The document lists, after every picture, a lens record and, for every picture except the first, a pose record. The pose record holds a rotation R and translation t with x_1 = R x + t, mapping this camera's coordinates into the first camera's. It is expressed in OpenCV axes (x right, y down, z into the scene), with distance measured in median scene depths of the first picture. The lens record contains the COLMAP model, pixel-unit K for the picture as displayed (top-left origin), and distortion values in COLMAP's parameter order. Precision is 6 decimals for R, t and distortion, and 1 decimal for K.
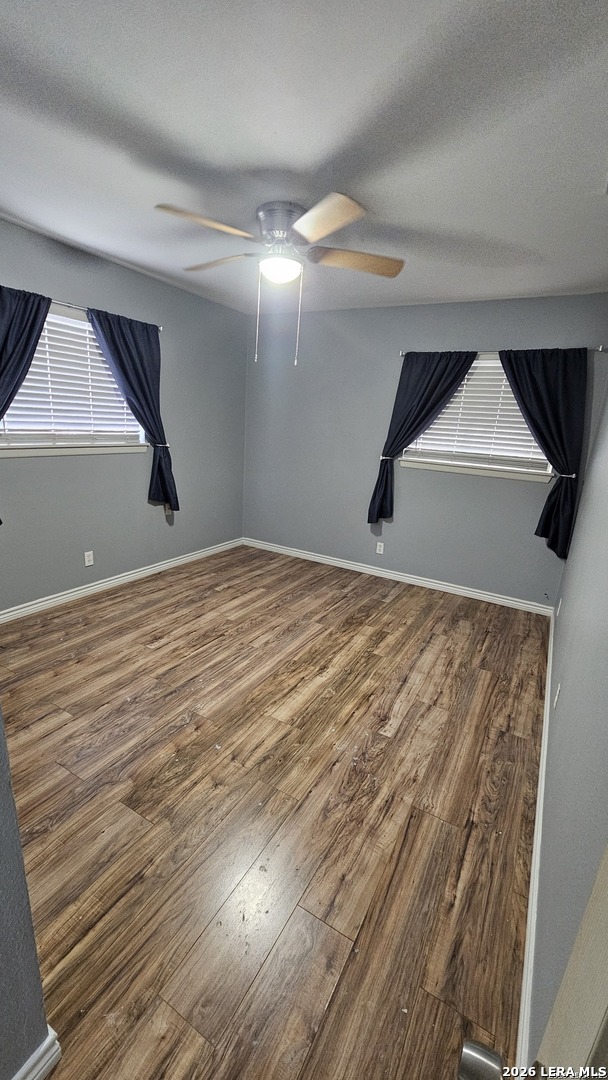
lens RADIAL K [[440.9, 0, 303.1], [0, 440.9, 549.7], [0, 0, 1]] dist [-0.000976, -0.000108]
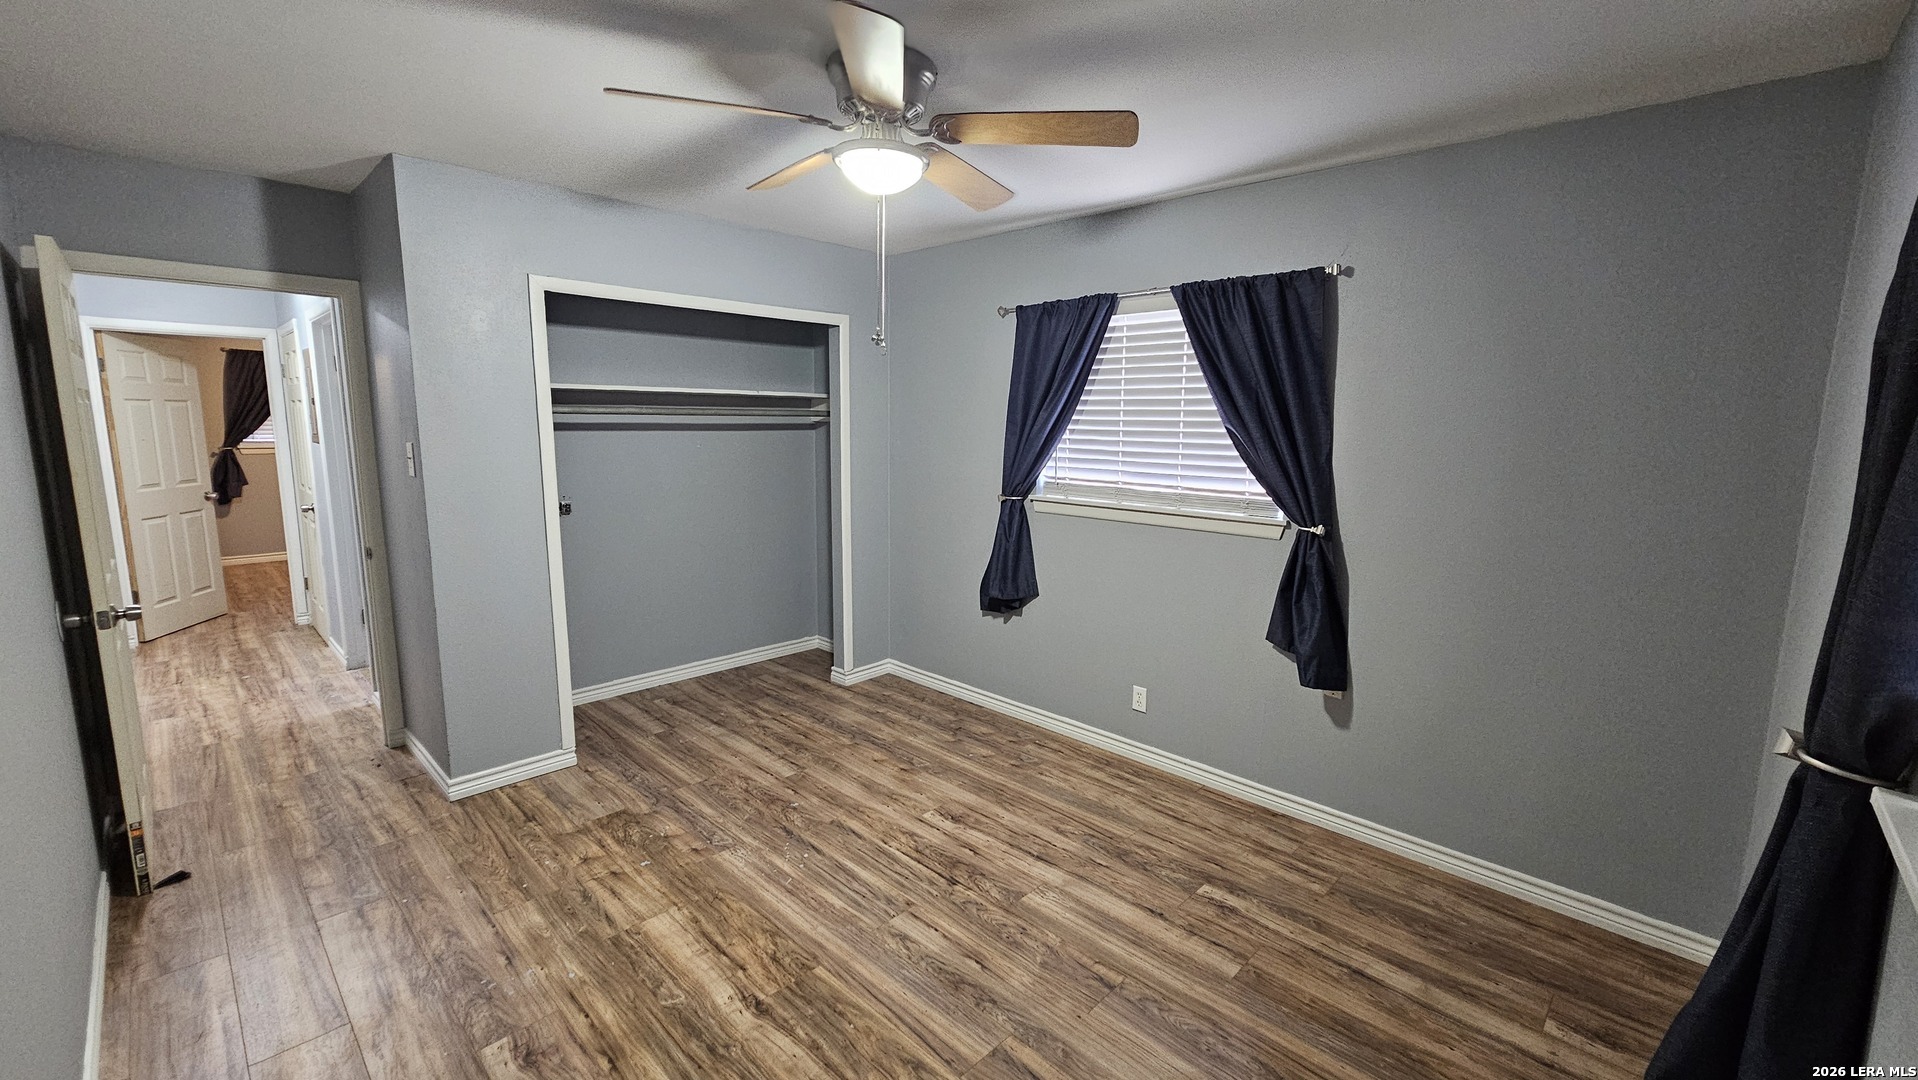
lens RADIAL K [[783.0, 0, 968.1], [0, 783.0, 544.9], [0, 0, 1]] dist [-0.000976, -0.000108]
pose [[-0.236861, 0.090390, -0.967330, 0.614163], [-0.301896, 0.939525, 0.161714, -0.302284], [0.923448, 0.330337, -0.195248, 1.043702]]
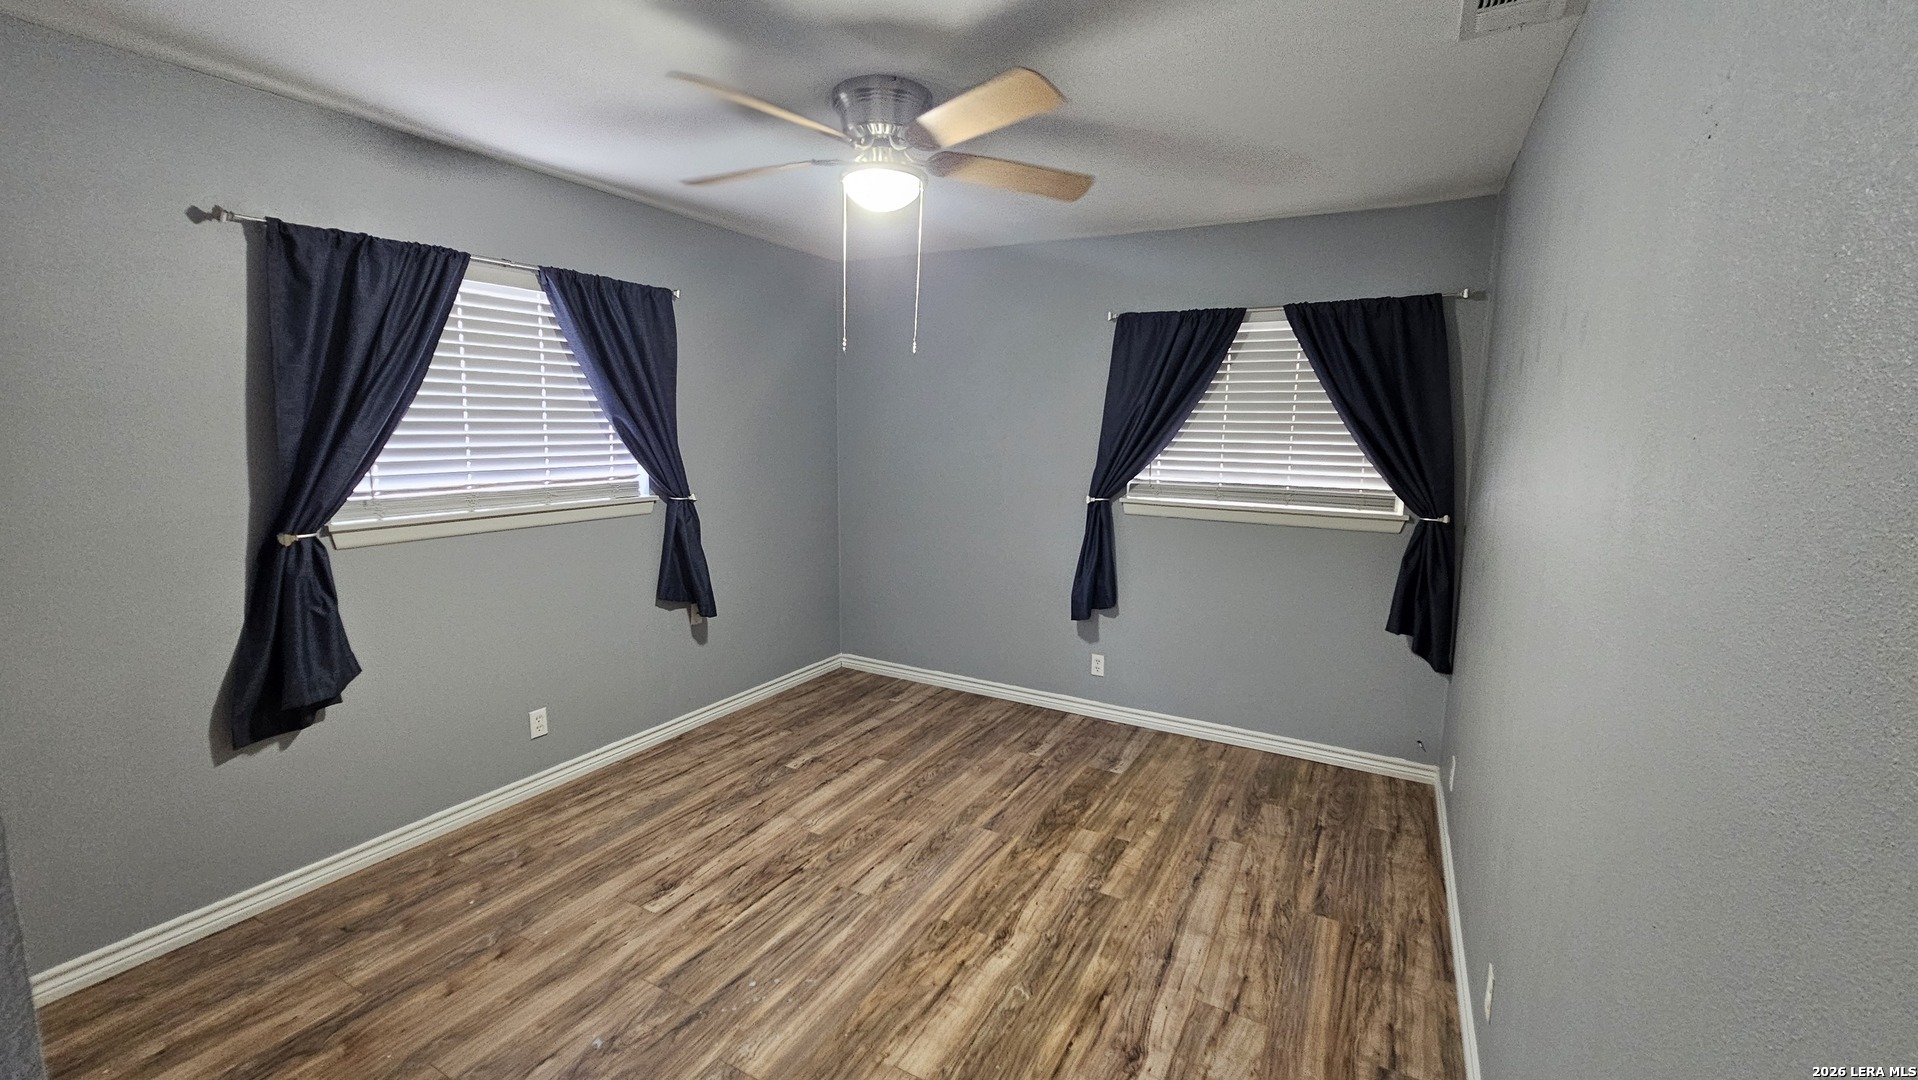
lens RADIAL K [[783.0, 0, 968.1], [0, 783.0, 544.9], [0, 0, 1]] dist [-0.000976, -0.000108]
pose [[0.998568, -0.050224, 0.018413, 0.011277], [0.052169, 0.990450, -0.127621, -0.048664], [-0.011828, 0.128399, 0.991652, 0.065110]]
